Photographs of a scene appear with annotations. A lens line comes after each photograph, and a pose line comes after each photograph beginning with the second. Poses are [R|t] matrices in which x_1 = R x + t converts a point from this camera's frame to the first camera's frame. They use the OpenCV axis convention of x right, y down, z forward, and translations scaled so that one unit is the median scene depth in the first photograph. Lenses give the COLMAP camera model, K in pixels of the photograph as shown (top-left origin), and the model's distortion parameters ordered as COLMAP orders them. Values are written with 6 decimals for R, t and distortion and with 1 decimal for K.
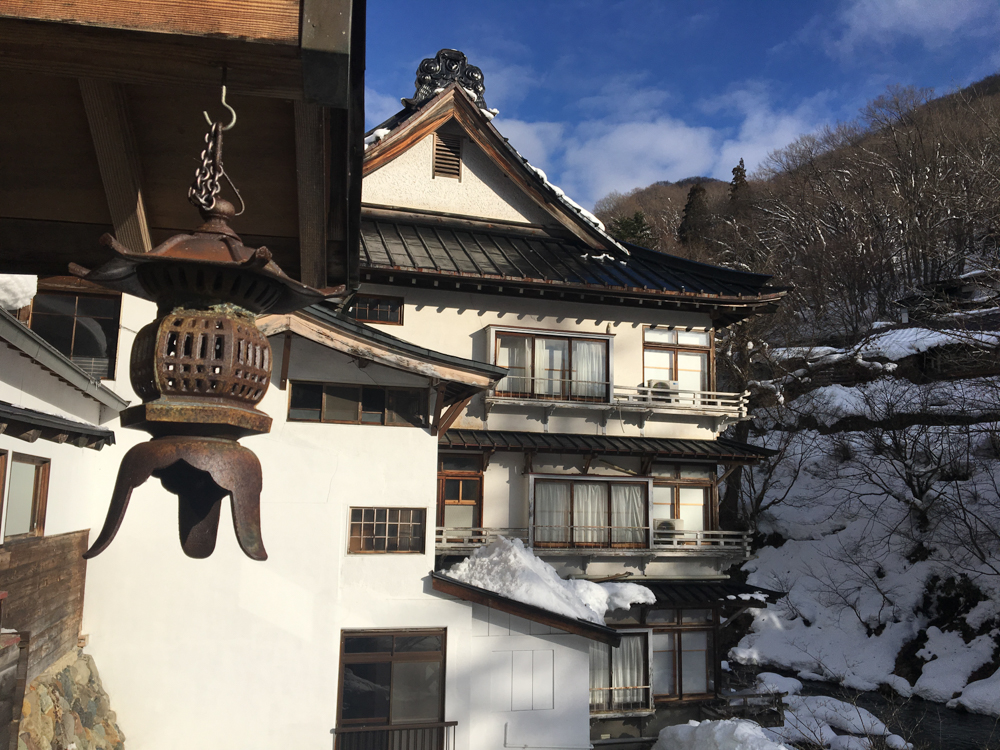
lens RADIAL K [[840.4, 0, 498.7], [0, 840.4, 374.0], [0, 0, 1]] dist [0.055416, -0.008031]
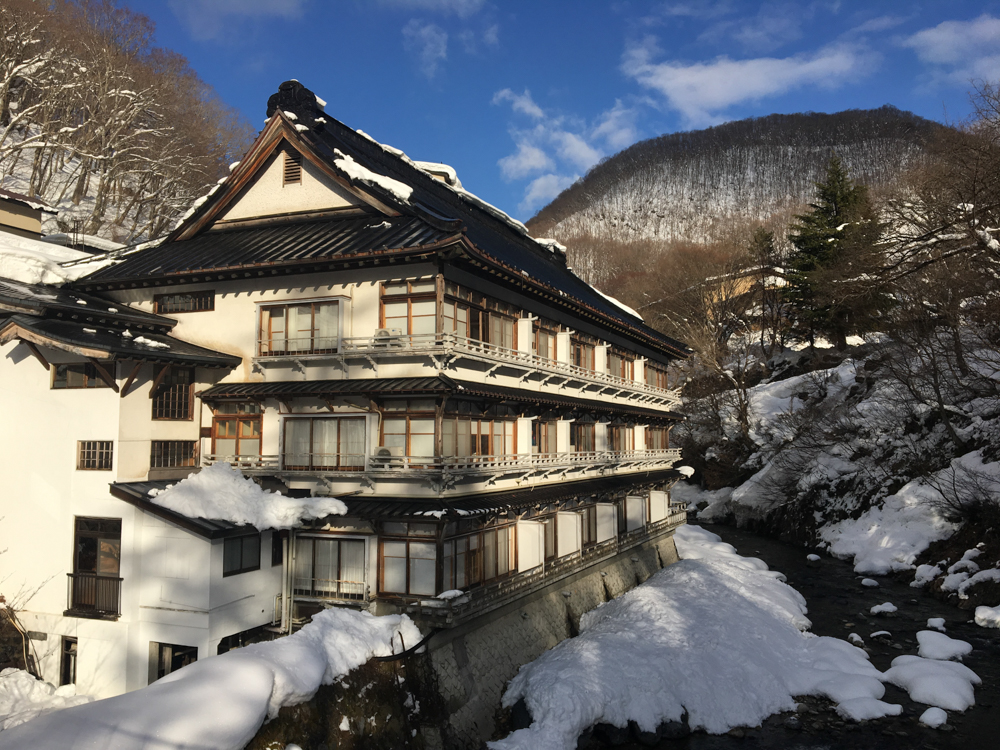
lens RADIAL K [[840.4, 0, 497.5], [0, 840.4, 375.8], [0, 0, 1]] dist [0.055416, -0.008031]
pose [[0.772680, -0.064734, -0.631487, 1.082690], [0.109457, 0.993474, 0.032088, 0.053627], [0.625288, -0.093914, 0.774722, 0.199553]]
